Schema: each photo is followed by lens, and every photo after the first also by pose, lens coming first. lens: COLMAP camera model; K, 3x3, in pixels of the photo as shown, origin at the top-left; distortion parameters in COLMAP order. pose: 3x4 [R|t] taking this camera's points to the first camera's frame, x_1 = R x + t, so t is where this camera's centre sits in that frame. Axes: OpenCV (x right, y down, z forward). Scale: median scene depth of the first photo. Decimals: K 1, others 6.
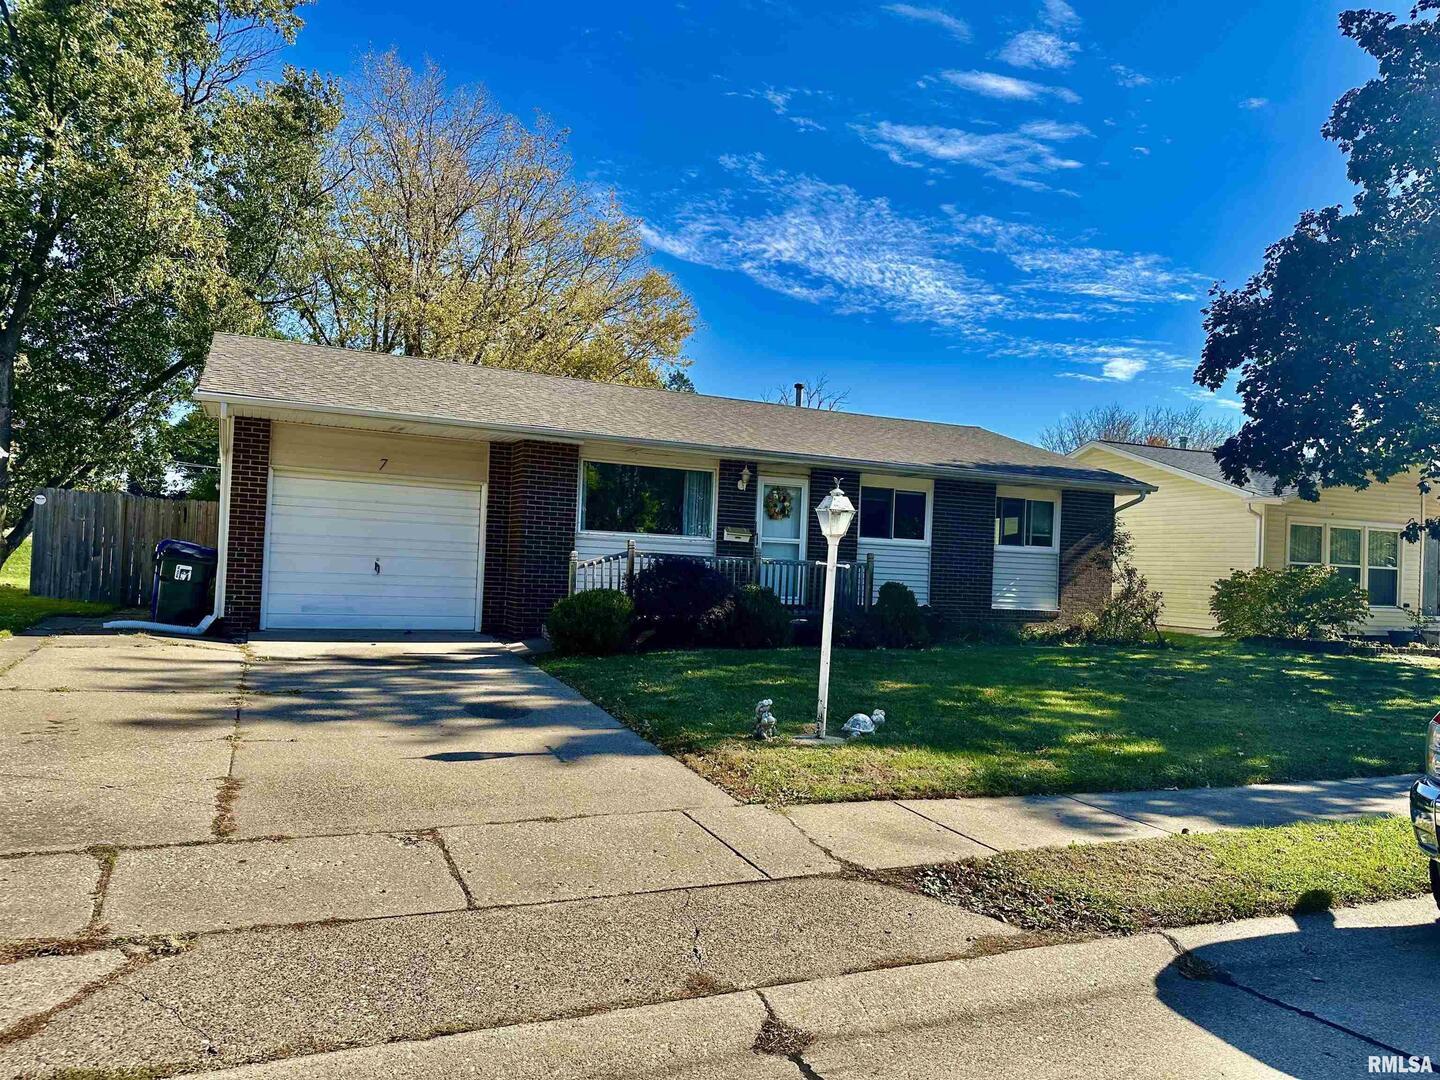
lens RADIAL K [[1014.2, 0, 720.4], [0, 1014.2, 566.8], [0, 0, 1]] dist [0.092050, -0.143995]
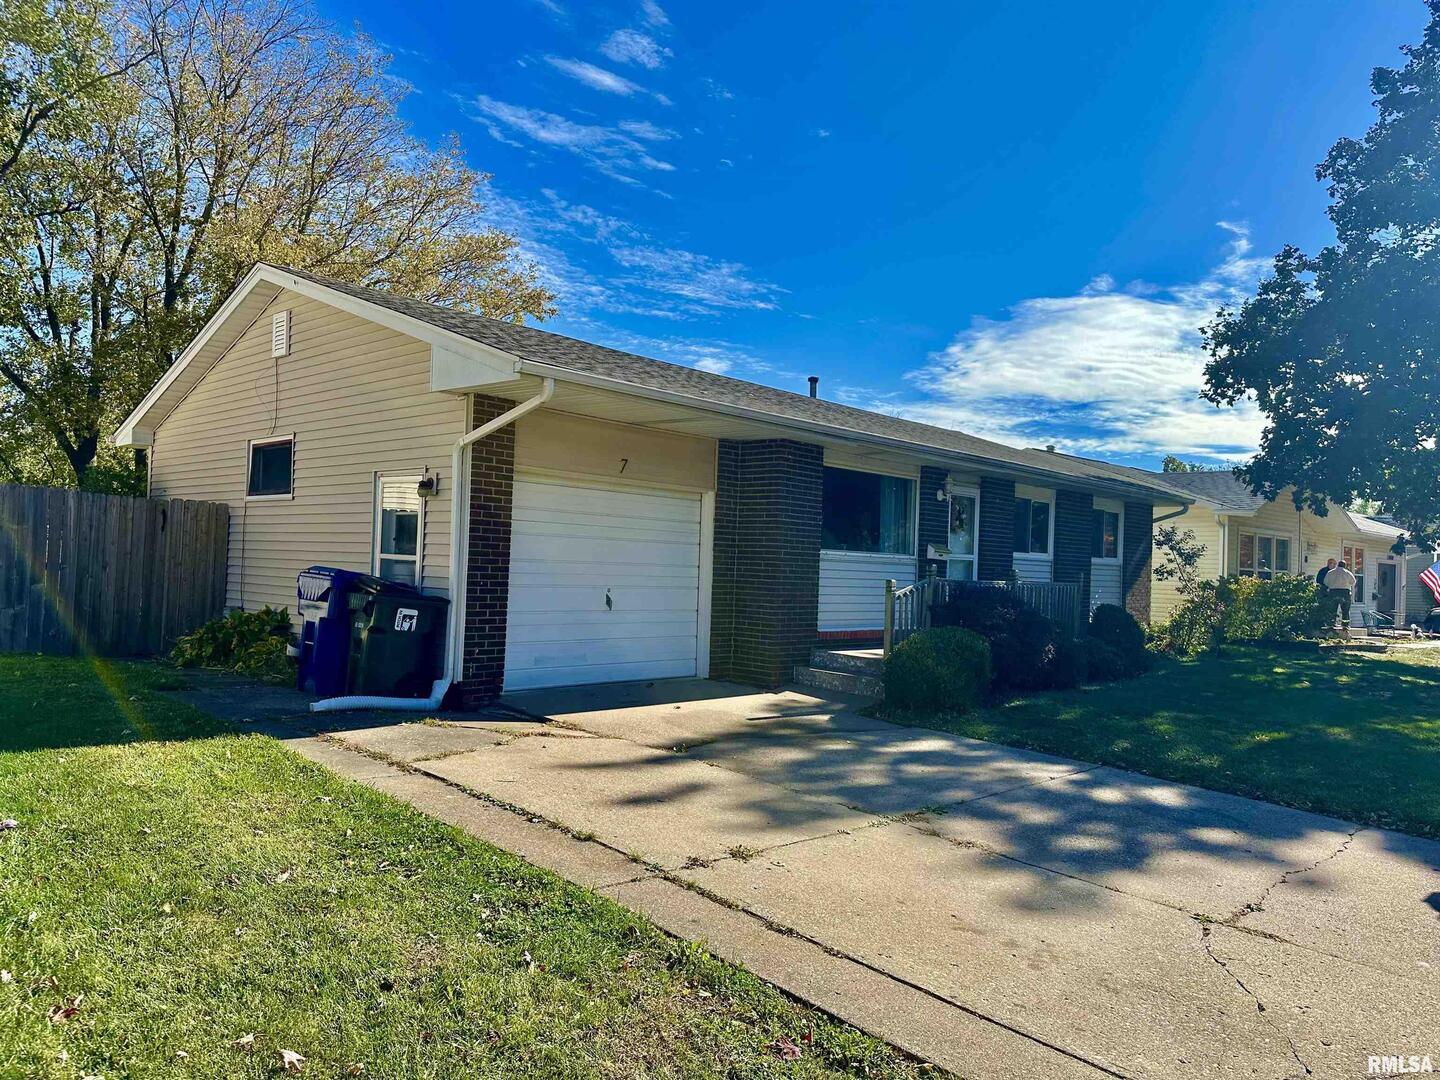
lens RADIAL K [[1003.8, 0, 719.4], [0, 1003.8, 578.5], [0, 0, 1]] dist [0.167355, -0.320400]
pose [[0.929228, -0.012659, 0.369290, -0.482654], [0.002567, 0.999610, 0.027808, -0.033096], [-0.369498, -0.024892, 0.928898, 0.250532]]
